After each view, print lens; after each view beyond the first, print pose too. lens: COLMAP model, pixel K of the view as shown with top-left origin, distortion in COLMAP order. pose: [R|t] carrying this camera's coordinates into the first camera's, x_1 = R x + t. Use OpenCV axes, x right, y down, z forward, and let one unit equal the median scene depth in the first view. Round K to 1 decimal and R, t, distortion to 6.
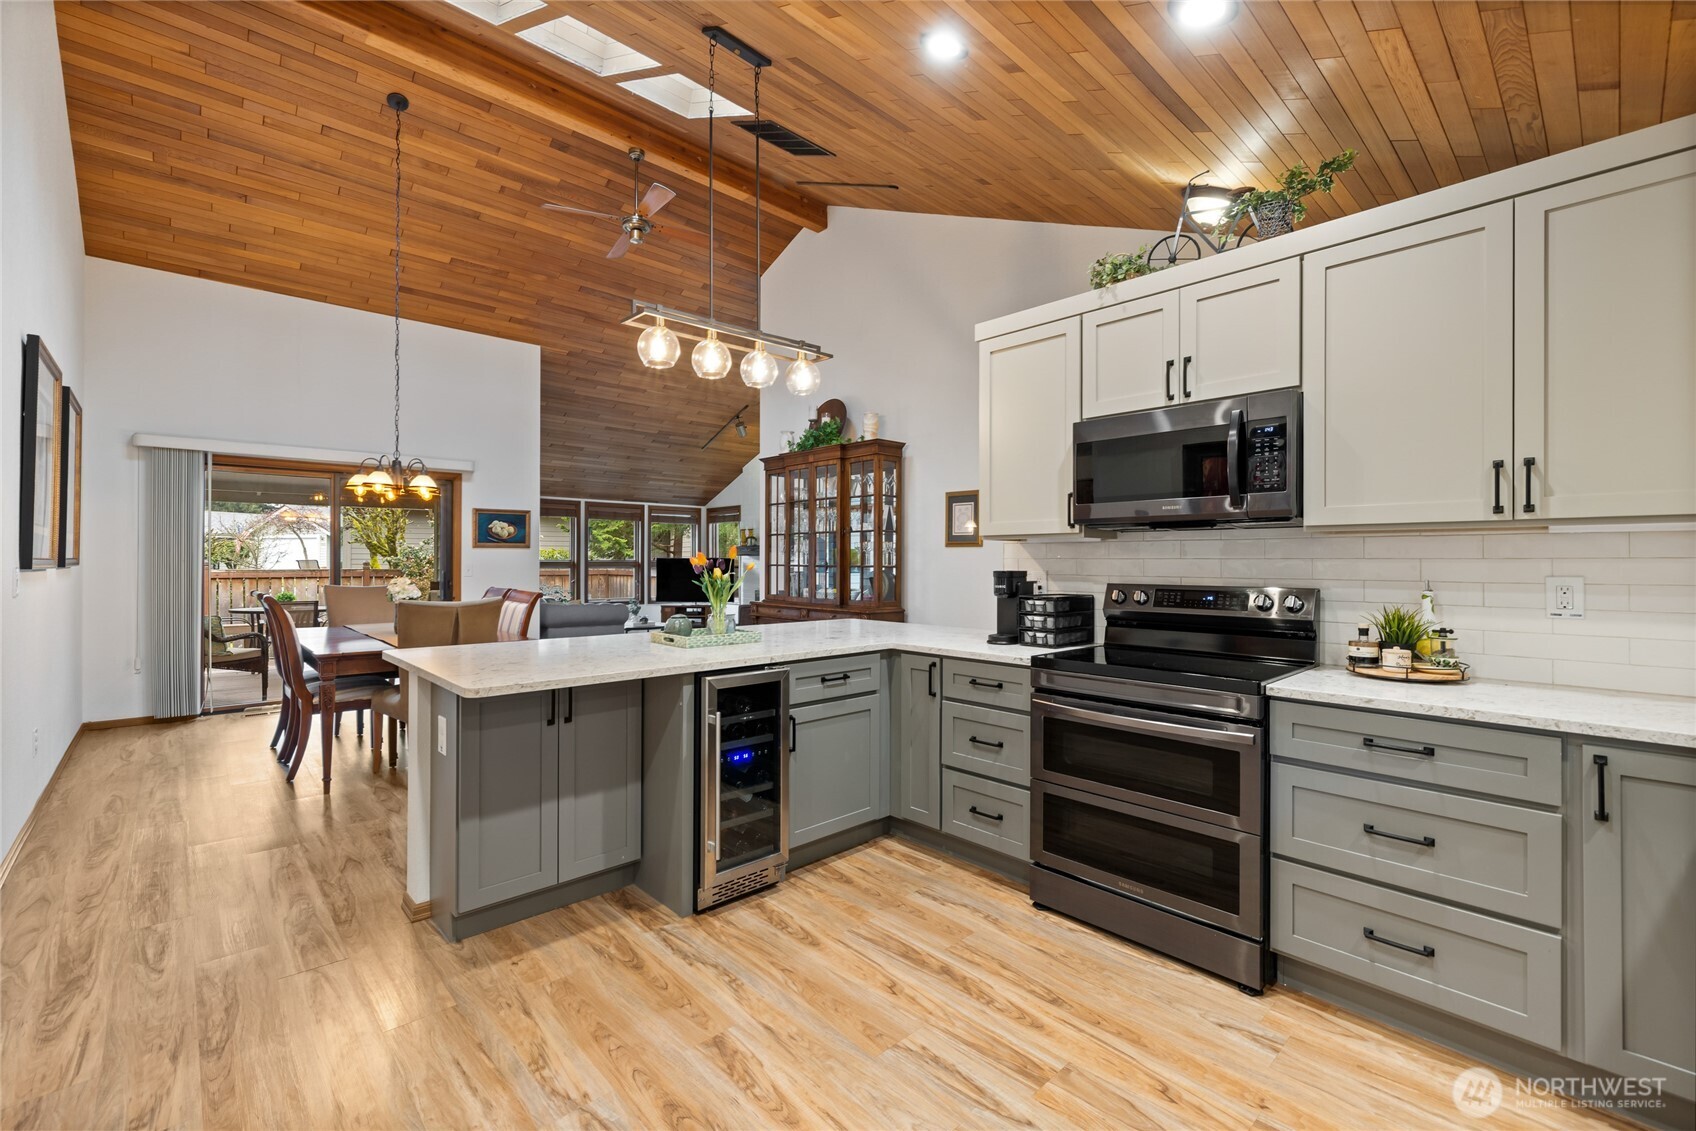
lens RADIAL K [[721.5, 0, 831.1], [0, 721.5, 560.5], [0, 0, 1]] dist [0.002067, -0.000324]
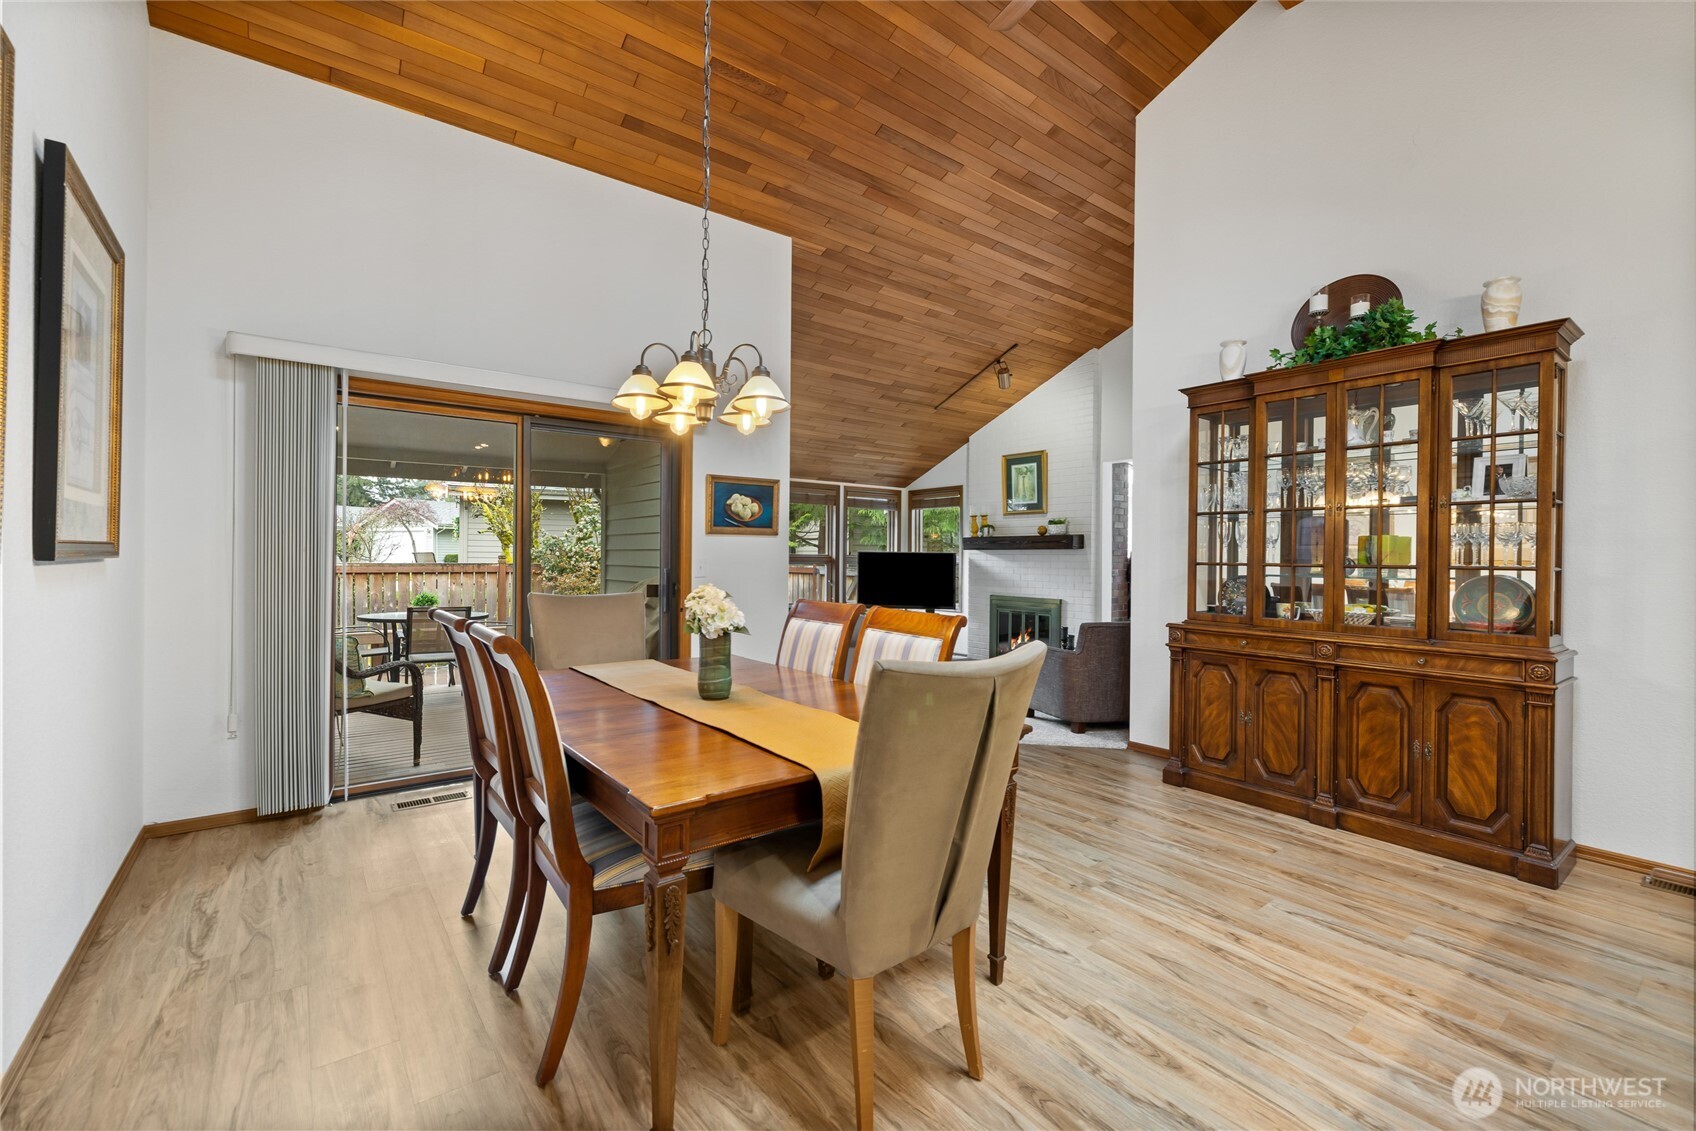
lens RADIAL K [[721.5, 0, 835.6], [0, 721.5, 559.8], [0, 0, 1]] dist [0.002067, -0.000324]
pose [[0.995875, 0.007424, -0.090430, -0.692078], [-0.007054, 0.999965, 0.004418, 0.005100], [0.090460, -0.003762, 0.995893, 0.761252]]
